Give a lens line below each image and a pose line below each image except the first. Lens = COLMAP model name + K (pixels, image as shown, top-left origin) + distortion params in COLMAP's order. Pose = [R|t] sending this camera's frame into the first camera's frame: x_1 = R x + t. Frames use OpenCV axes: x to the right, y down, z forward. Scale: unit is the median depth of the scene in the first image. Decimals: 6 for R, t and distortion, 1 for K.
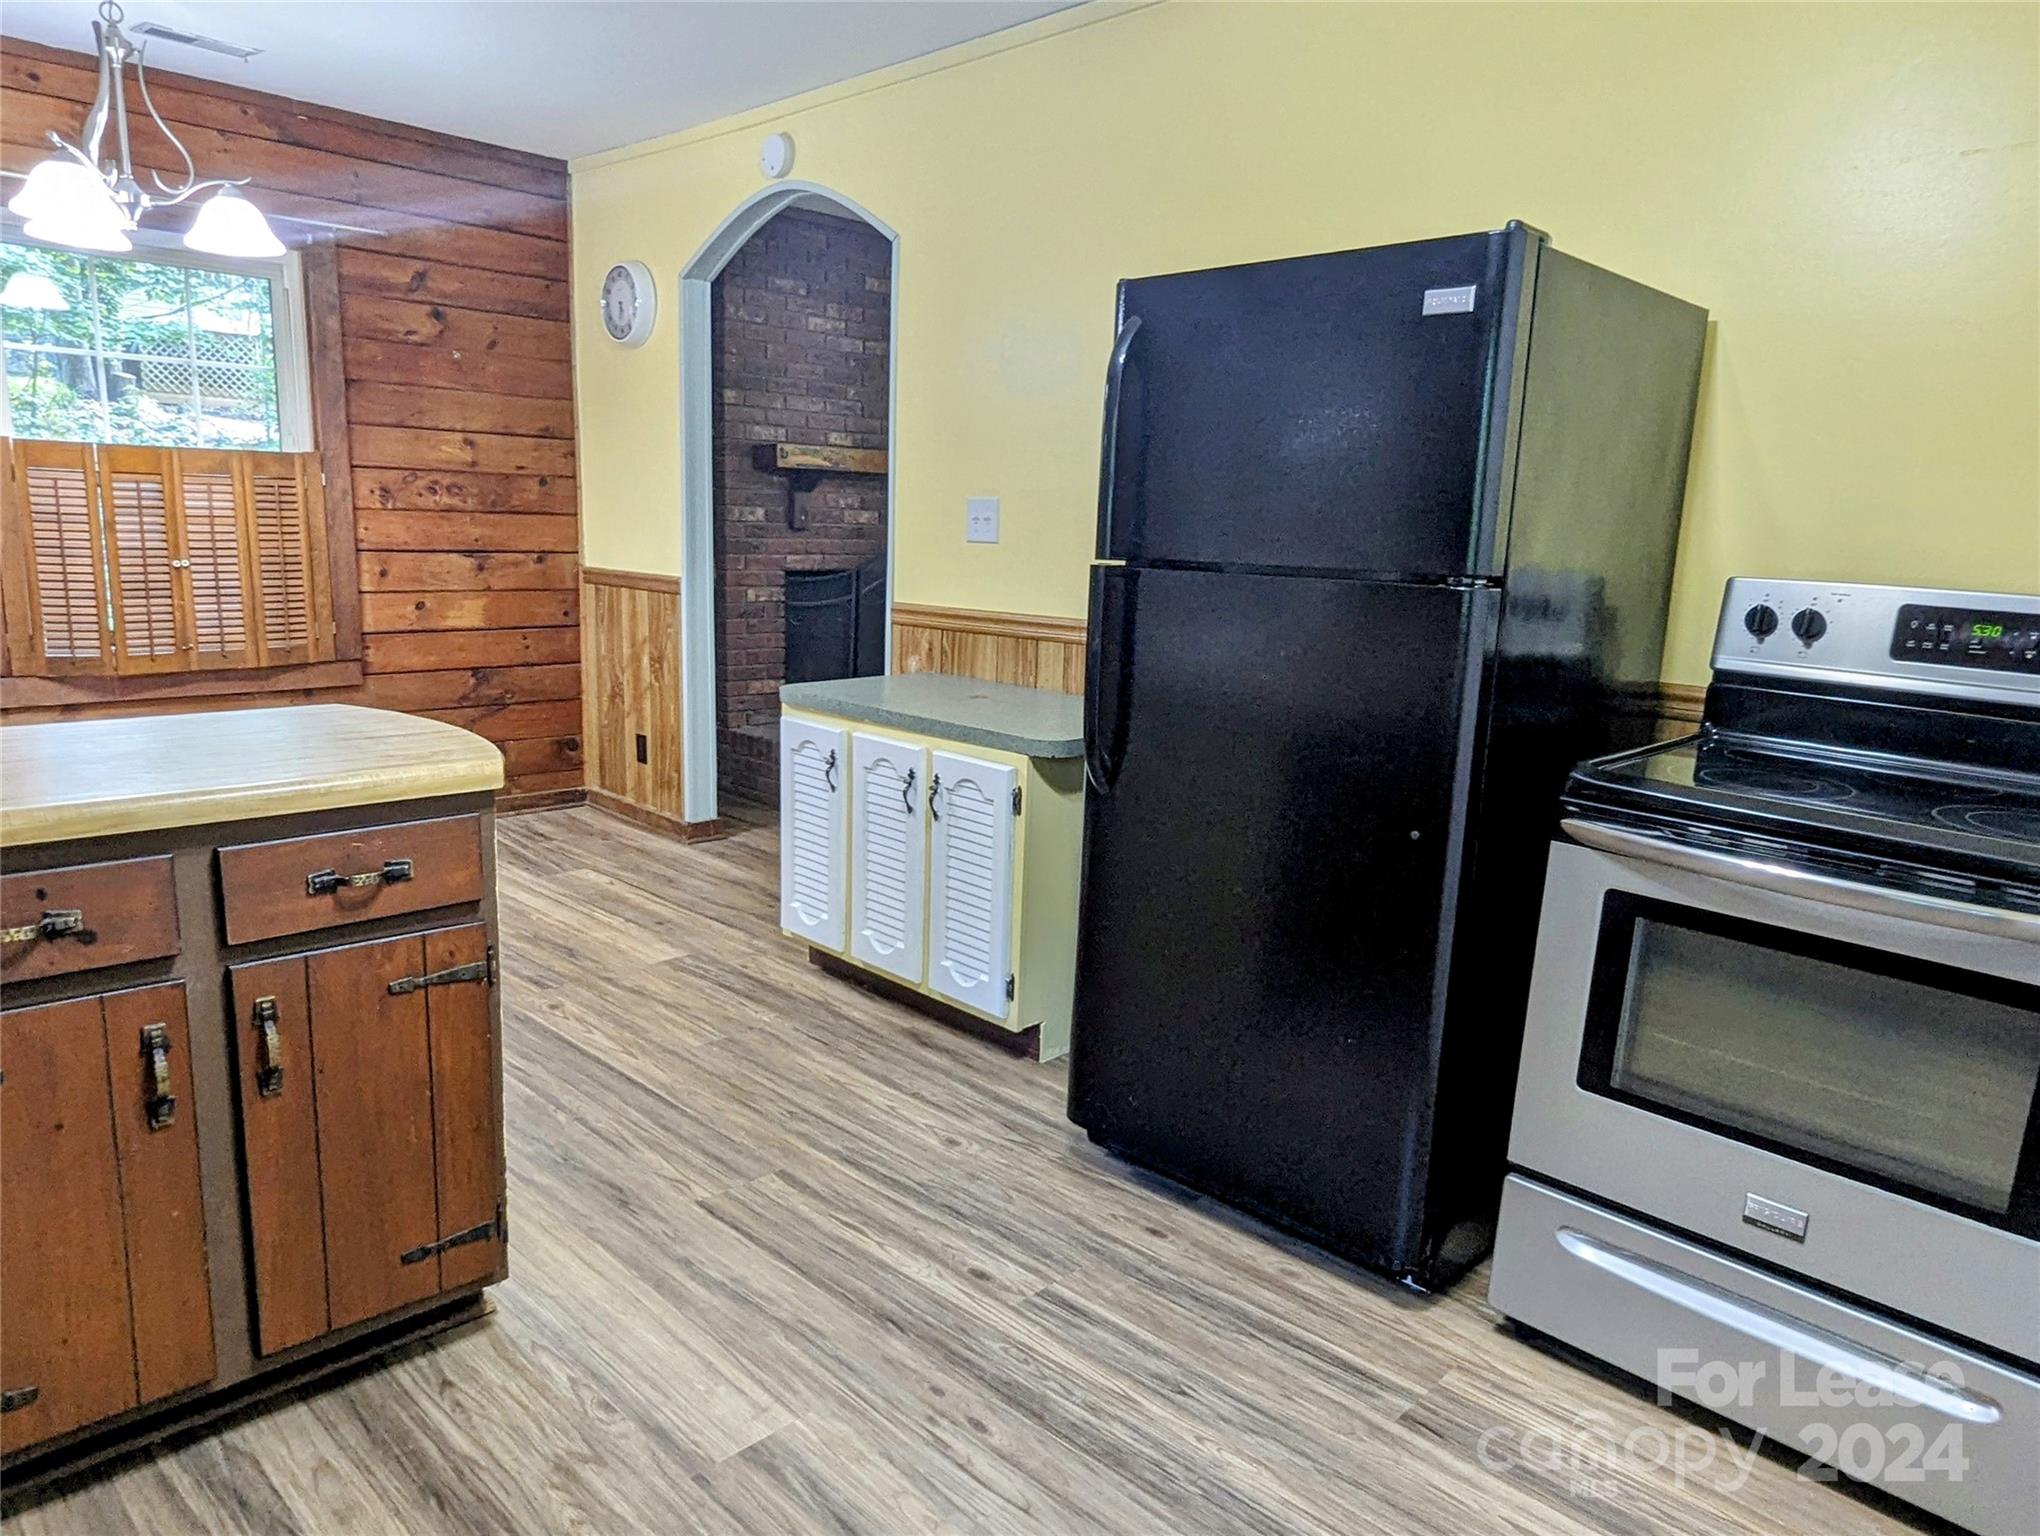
lens RADIAL K [[1362.0, 0, 1021.8], [0, 1362.0, 774.5], [0, 0, 1]] dist [0.002304, -0.000935]
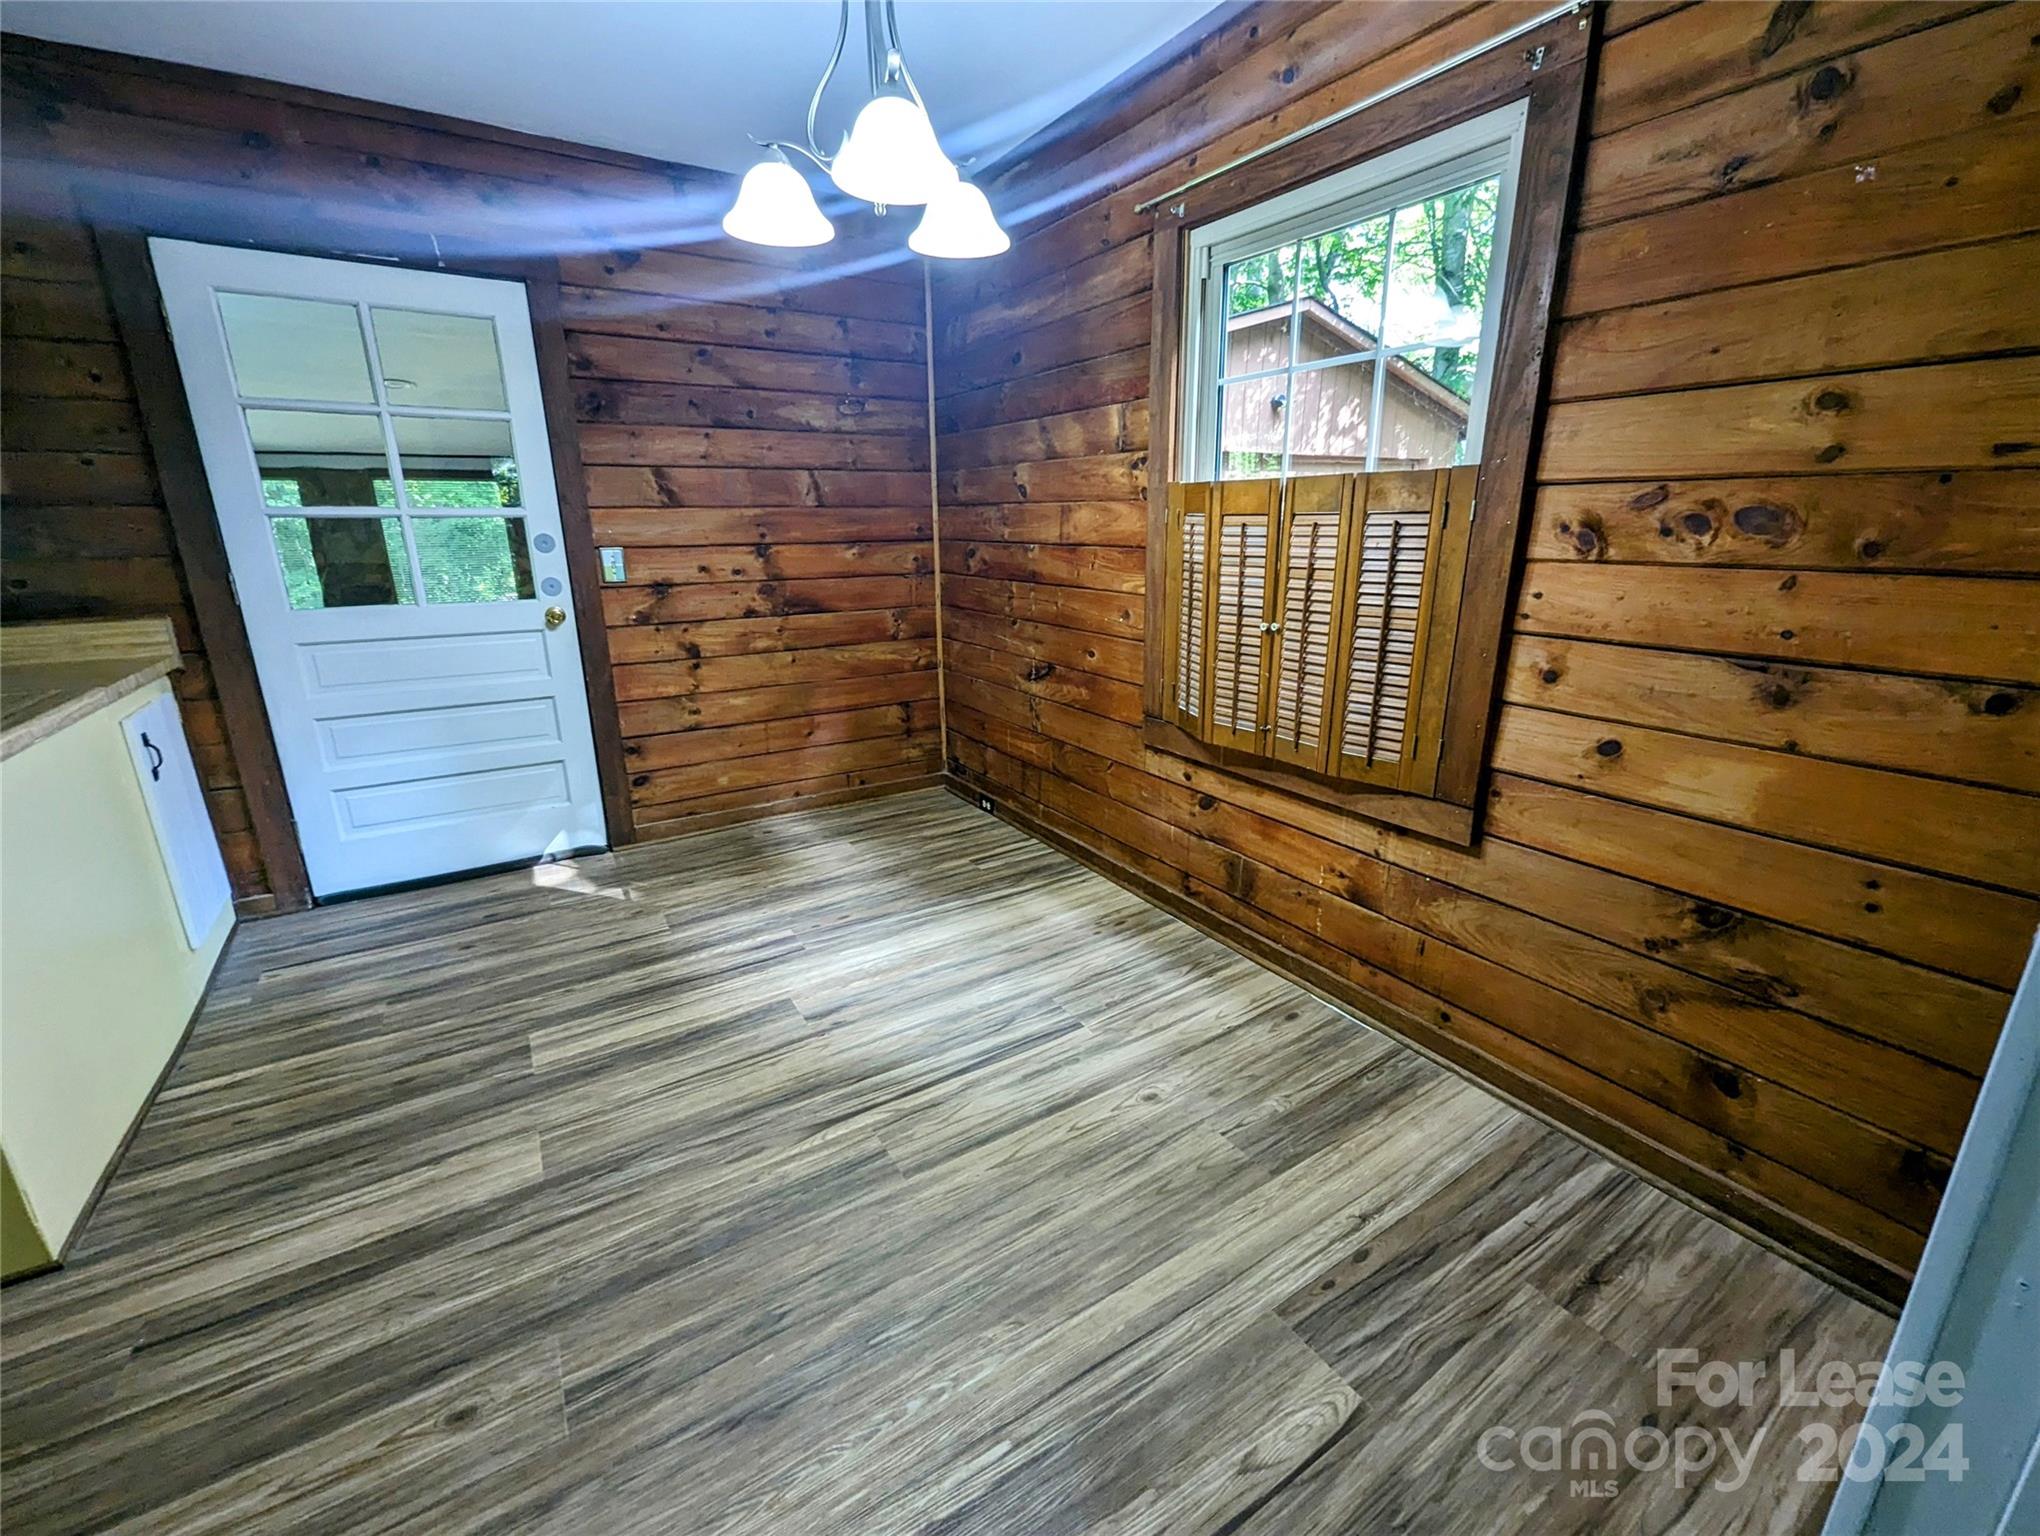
lens RADIAL K [[846.6, 0, 1022.4], [0, 846.6, 755.1], [0, 0, 1]] dist [0.001005, -0.000300]
pose [[-0.237488, 0.228680, -0.944089, -0.095575], [-0.183135, 0.943926, 0.274708, -0.199673], [0.953971, 0.238136, -0.182292, 0.997824]]
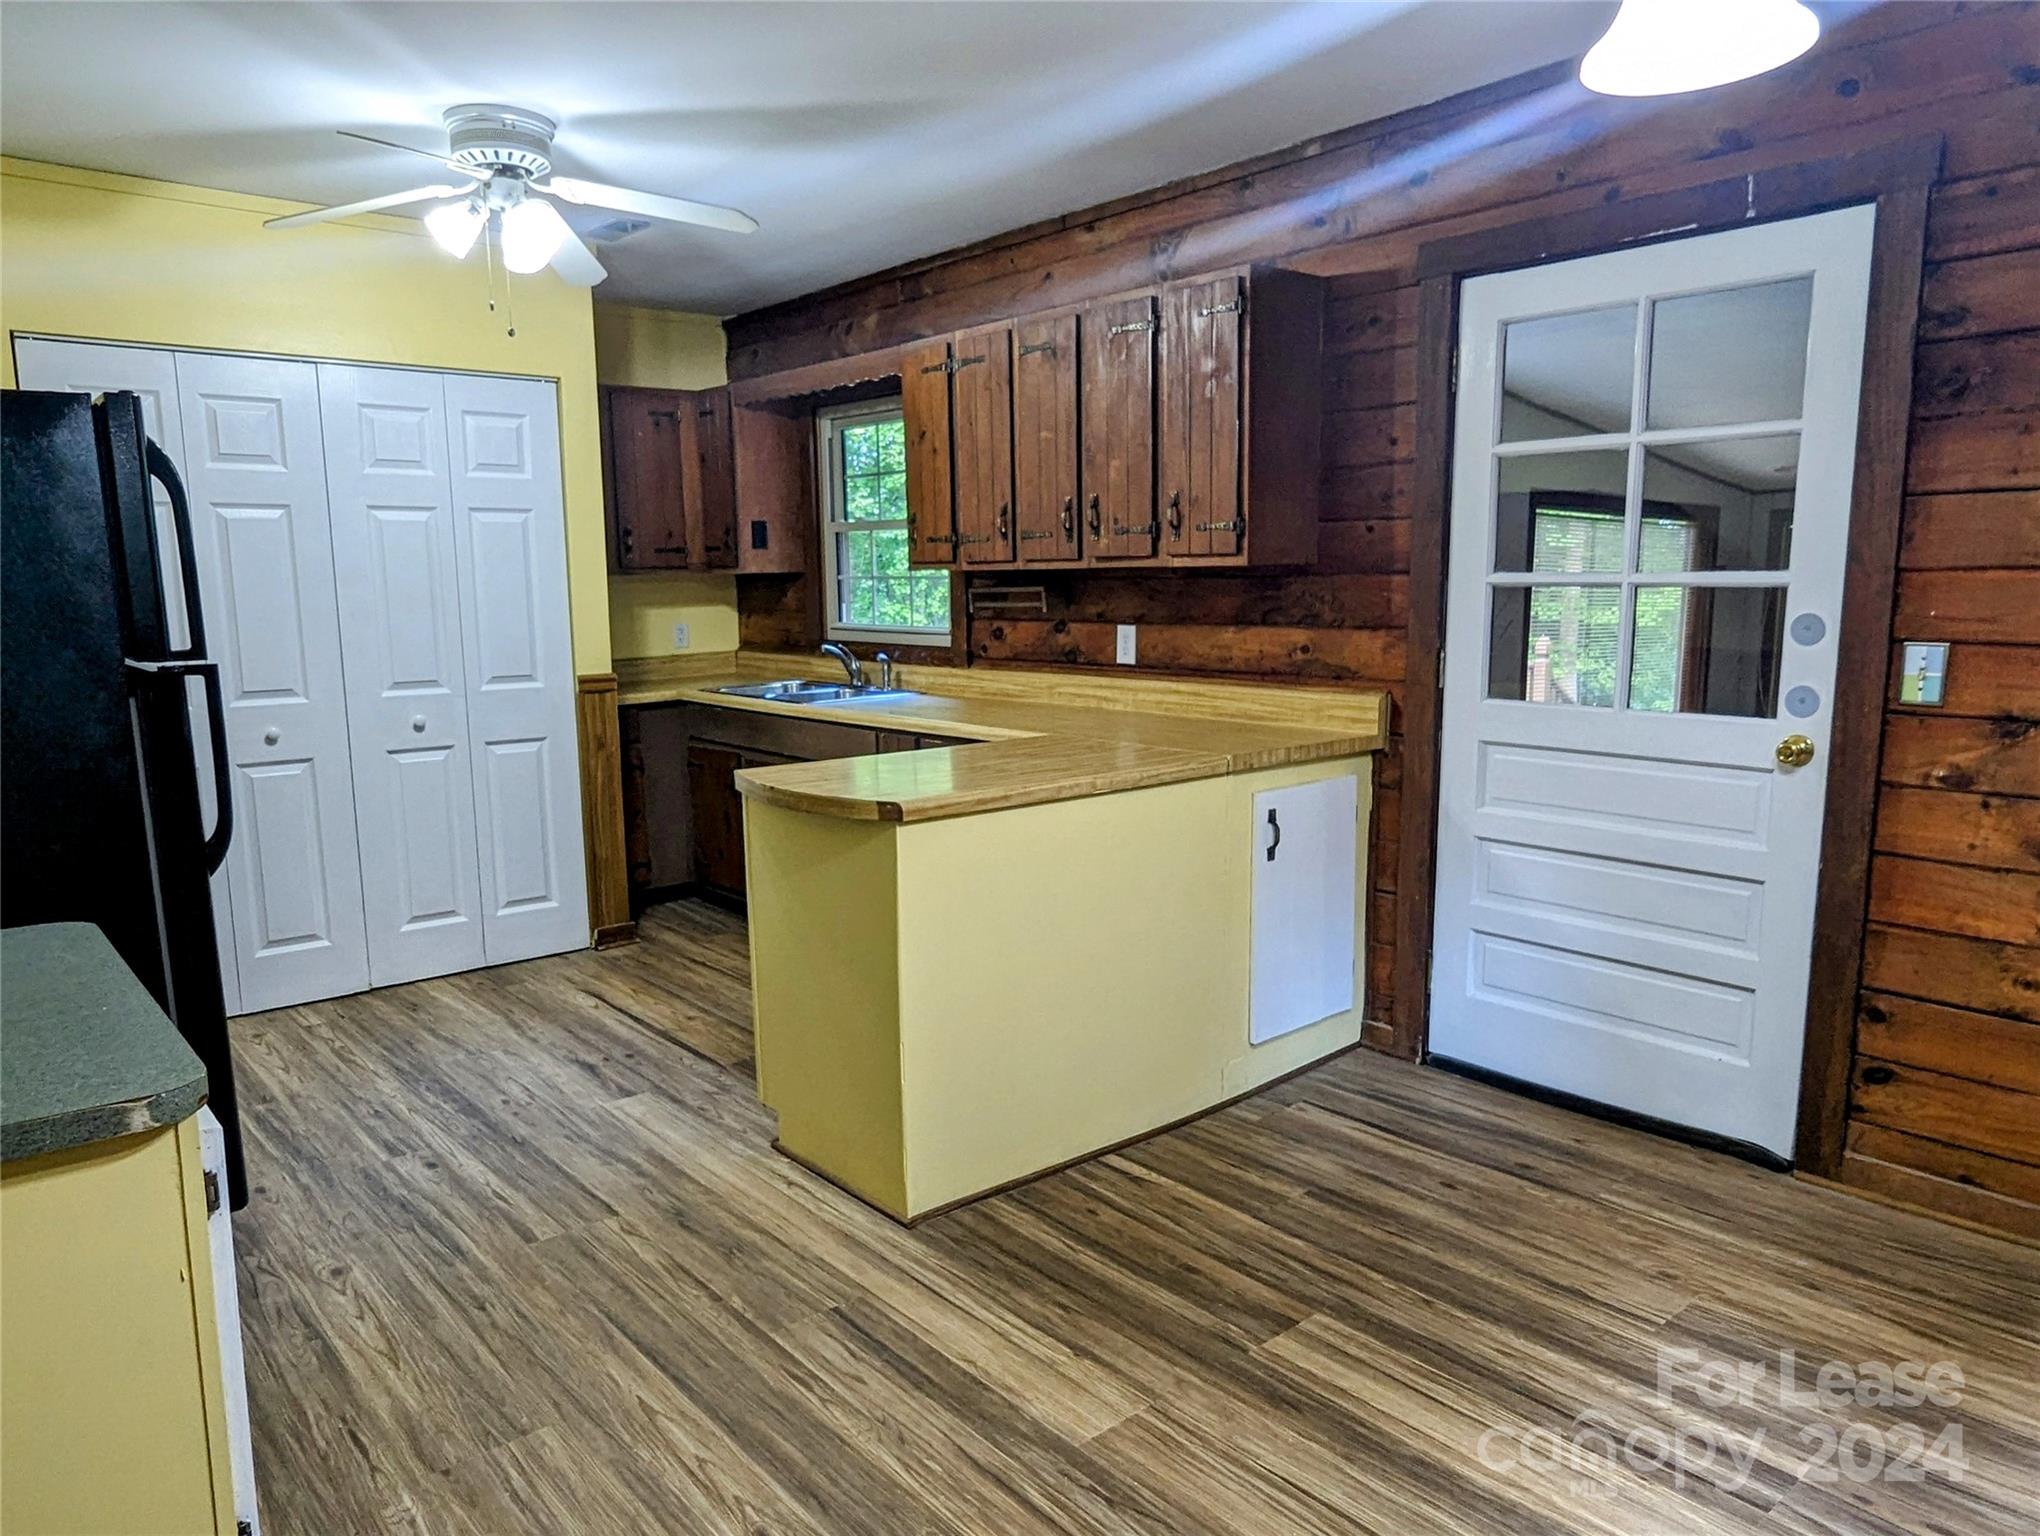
lens RADIAL K [[1349.8, 0, 1015.4], [0, 1349.8, 782.1], [0, 0, 1]] dist [-0.003184, -0.000627]
pose [[-0.995294, -0.043798, 0.086435, -0.388947], [-0.012676, 0.943201, 0.331979, -0.246038], [-0.096066, 0.329322, -0.939318, 1.138322]]
